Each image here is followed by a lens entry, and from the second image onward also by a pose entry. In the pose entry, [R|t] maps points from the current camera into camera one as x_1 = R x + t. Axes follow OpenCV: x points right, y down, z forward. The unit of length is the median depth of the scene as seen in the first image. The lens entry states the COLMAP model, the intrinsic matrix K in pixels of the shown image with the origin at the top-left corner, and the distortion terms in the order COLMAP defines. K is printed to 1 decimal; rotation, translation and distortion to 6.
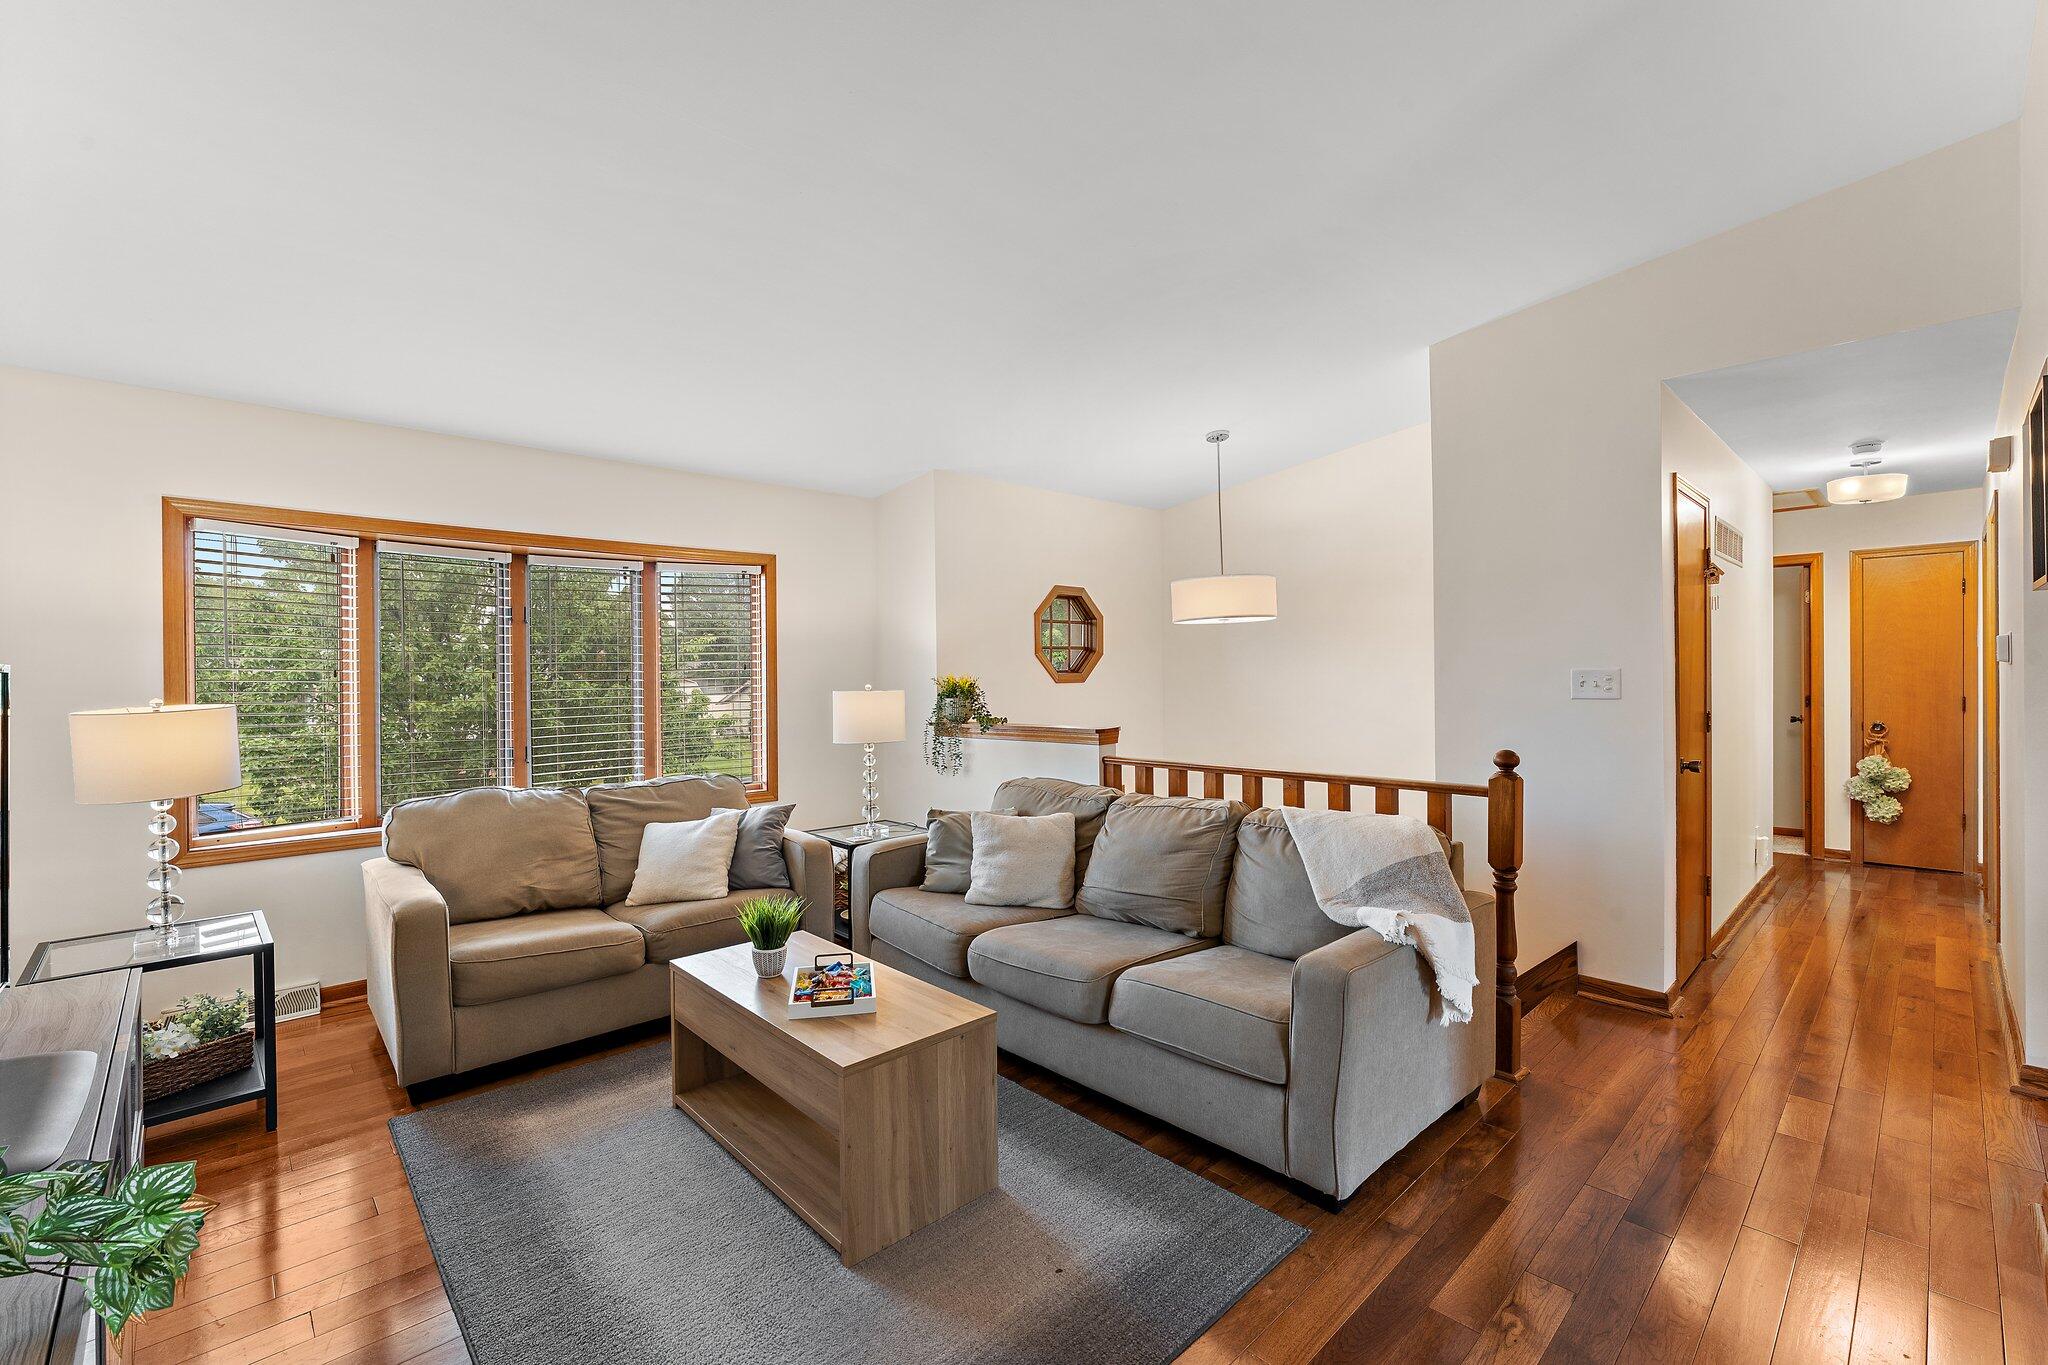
lens RADIAL K [[869.2, 0, 1024.0], [0, 869.2, 682.5], [0, 0, 1]] dist [0.000460, -0.000064]
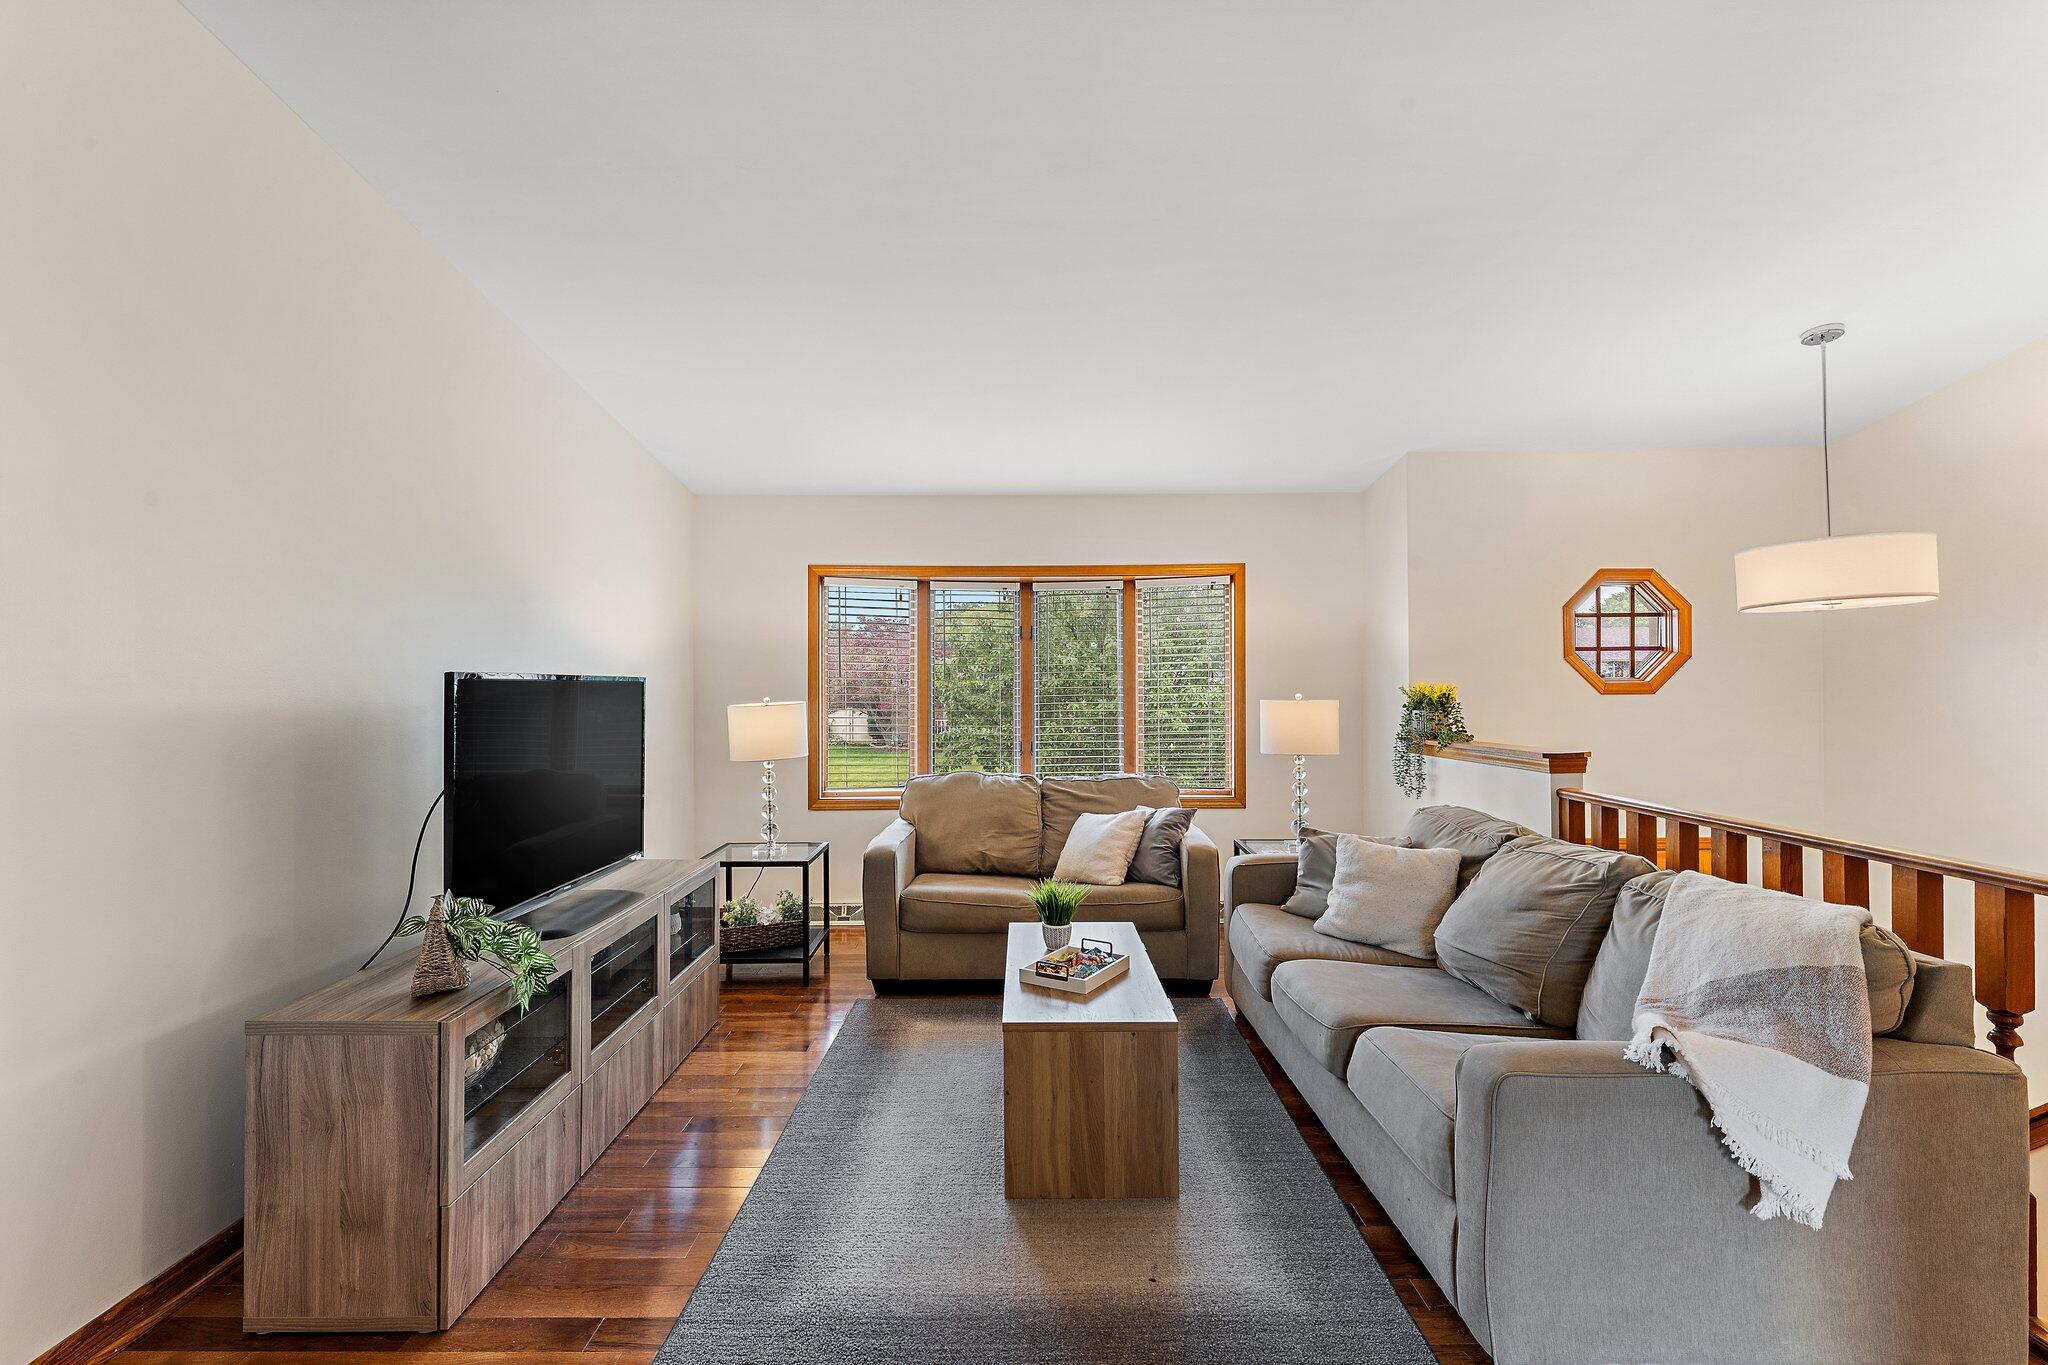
lens RADIAL K [[929.0, 0, 1024.0], [0, 929.0, 682.5], [0, 0, 1]] dist [0.014204, -0.000024]
pose [[0.732783, 0.003677, -0.680453, 0.366667], [-0.008012, 0.999963, -0.003225, -0.005188], [0.680416, 0.007815, 0.732785, 0.055872]]
